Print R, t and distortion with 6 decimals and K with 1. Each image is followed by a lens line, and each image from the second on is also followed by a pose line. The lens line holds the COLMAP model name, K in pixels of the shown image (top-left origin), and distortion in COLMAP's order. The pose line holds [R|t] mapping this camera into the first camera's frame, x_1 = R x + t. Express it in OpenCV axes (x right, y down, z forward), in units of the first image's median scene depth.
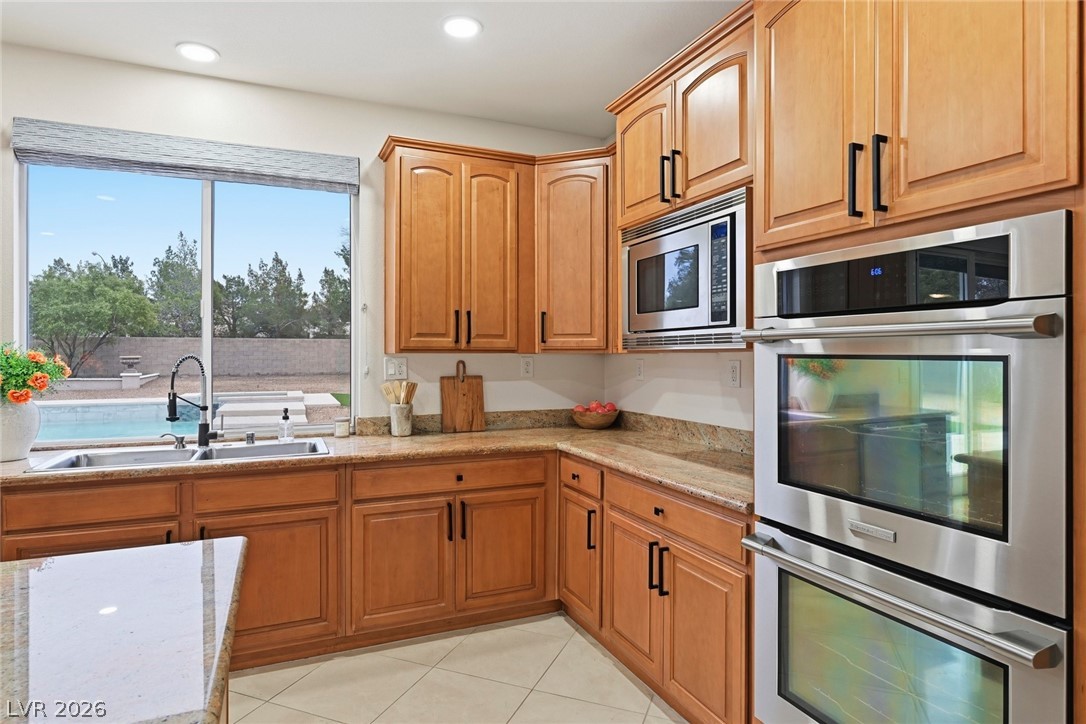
lens RADIAL K [[598.2, 0, 540.8], [0, 598.2, 353.5], [0, 0, 1]] dist [-0.001494, -0.003059]
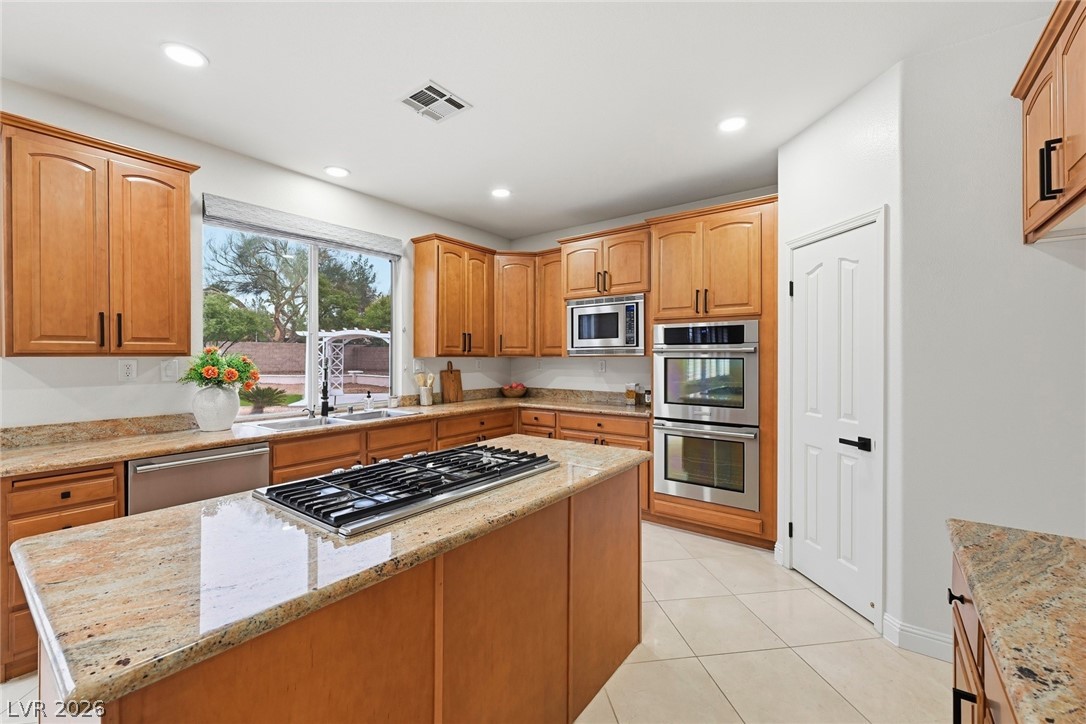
lens RADIAL K [[447.9, 0, 536.8], [0, 447.9, 355.7], [0, 0, 1]] dist [-0.002825, -0.000488]
pose [[0.873437, 0.001459, 0.486934, -0.660934], [0.000265, 0.999994, -0.003473, 0.000064], [-0.486936, 0.003162, 0.873432, -0.311125]]
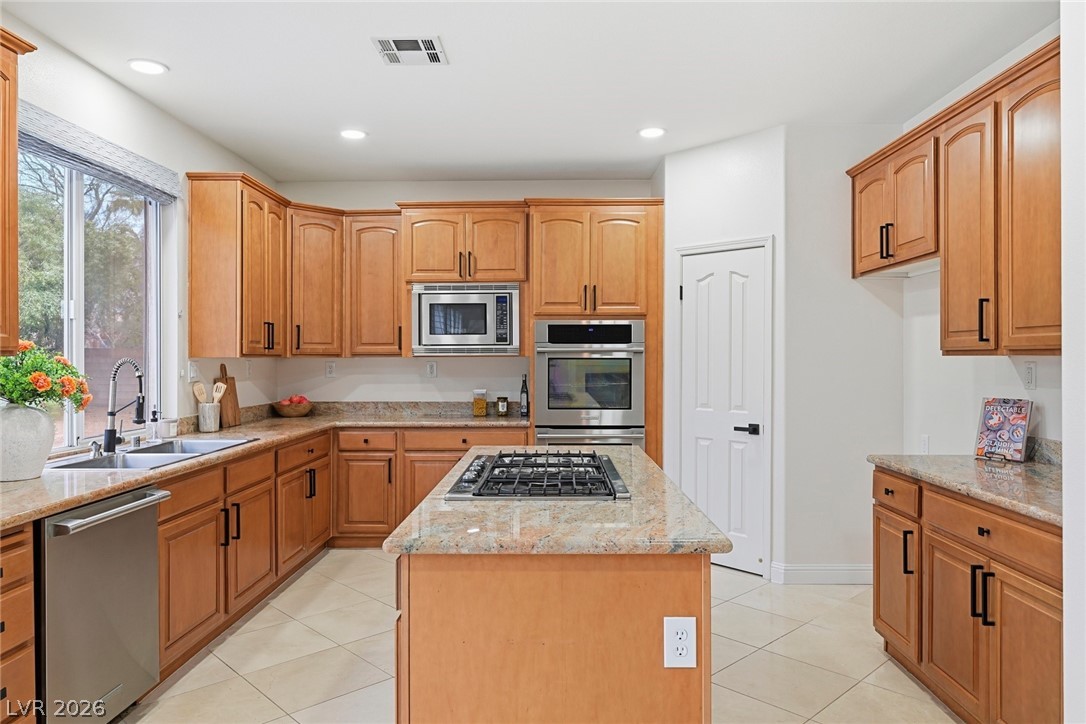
lens RADIAL K [[736.0, 0, 536.0], [0, 736.0, 358.6], [0, 0, 1]] dist [-0.001641, -0.003724]
pose [[0.418887, -0.001758, 0.908037, -1.387075], [0.000989, 0.999998, 0.001480, 0.000254], [-0.908038, 0.000278, 0.418888, -0.137549]]
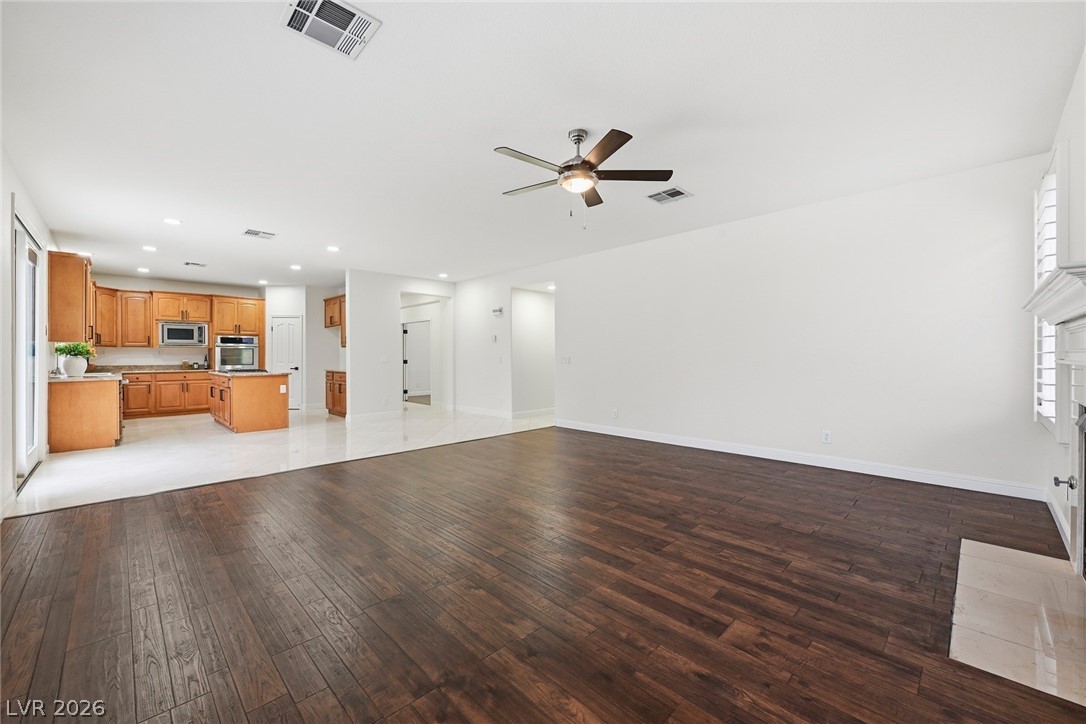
lens RADIAL K [[432.7, 0, 548.7], [0, 432.7, 357.3], [0, 0, 1]] dist [-0.000806, -0.000780]
pose [[-0.369712, -0.006774, 0.929122, -3.553740], [-0.000011, 0.999973, 0.007286, 0.044804], [-0.929146, 0.002683, -0.369703, -0.471382]]
